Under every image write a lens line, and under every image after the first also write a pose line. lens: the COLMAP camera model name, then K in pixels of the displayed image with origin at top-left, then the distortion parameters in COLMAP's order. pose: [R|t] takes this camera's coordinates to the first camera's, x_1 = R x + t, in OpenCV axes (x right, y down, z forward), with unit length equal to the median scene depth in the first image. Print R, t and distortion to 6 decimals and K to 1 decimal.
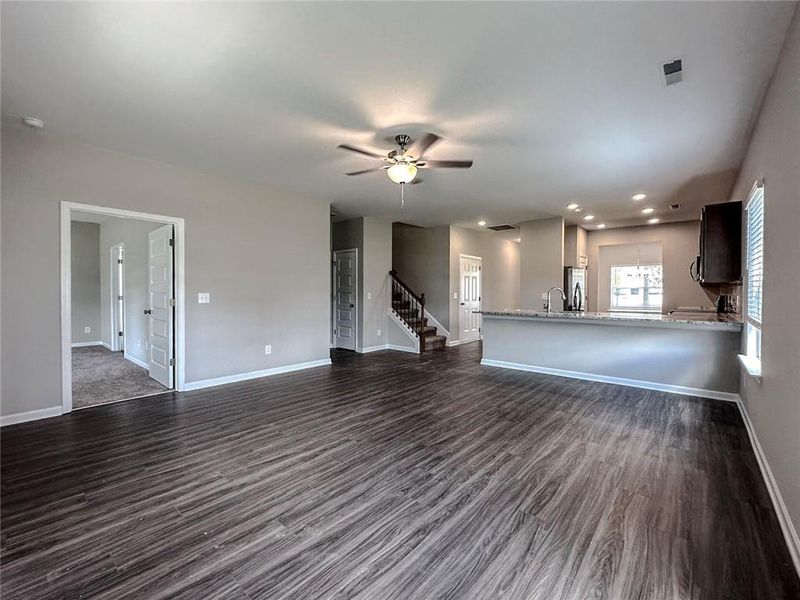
lens RADIAL K [[327.2, 0, 397.1], [0, 327.2, 296.2], [0, 0, 1]] dist [-0.000866, -0.000276]
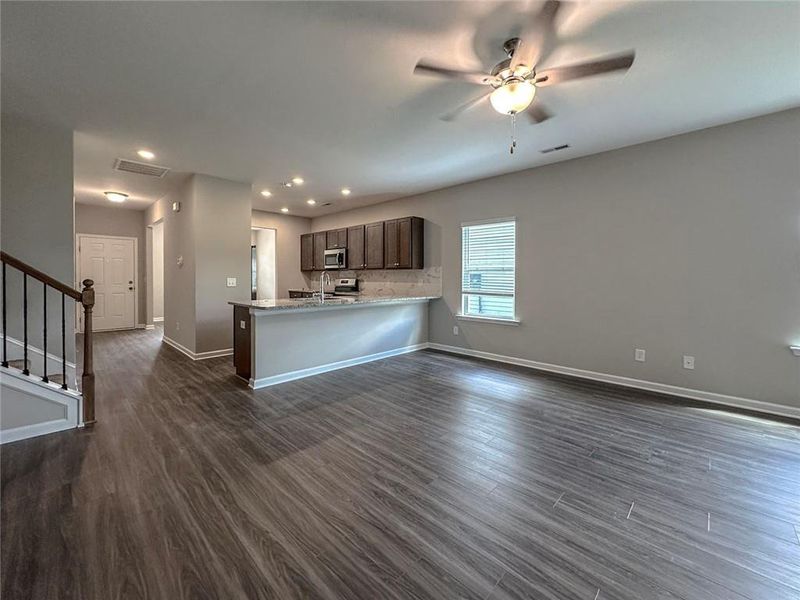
lens RADIAL K [[345.1, 0, 402.6], [0, 345.1, 278.1], [0, 0, 1]] dist [-0.001971, -0.000314]
pose [[0.057622, -0.005088, 0.998325, -0.320194], [0.010760, 0.999932, 0.004475, -0.007021], [-0.998280, 0.010484, 0.057673, 0.541689]]
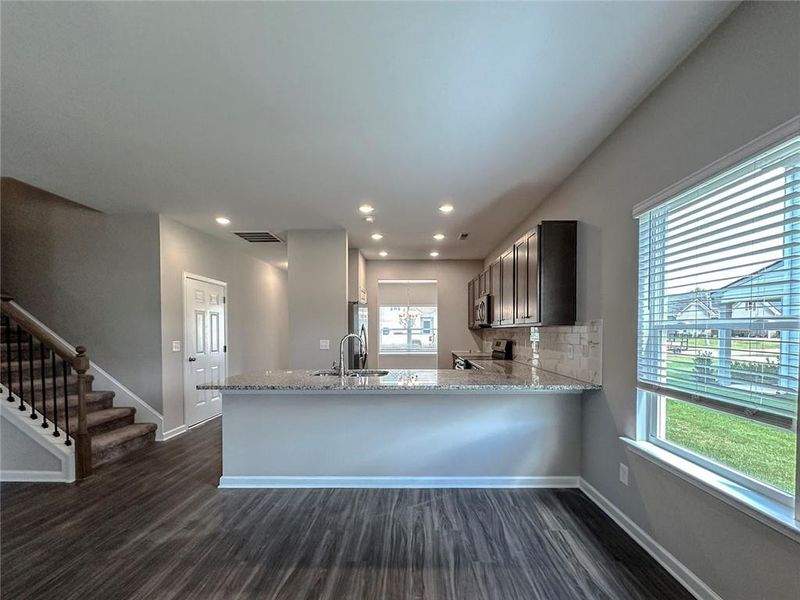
lens RADIAL K [[335.3, 0, 391.5], [0, 335.3, 346.8], [0, 0, 1]] dist [0.000038, -0.000045]
pose [[0.780894, -0.035607, 0.623648, 0.119698], [0.014417, 0.999135, 0.038993, -0.018760], [-0.624497, -0.021458, 0.780732, 0.355120]]
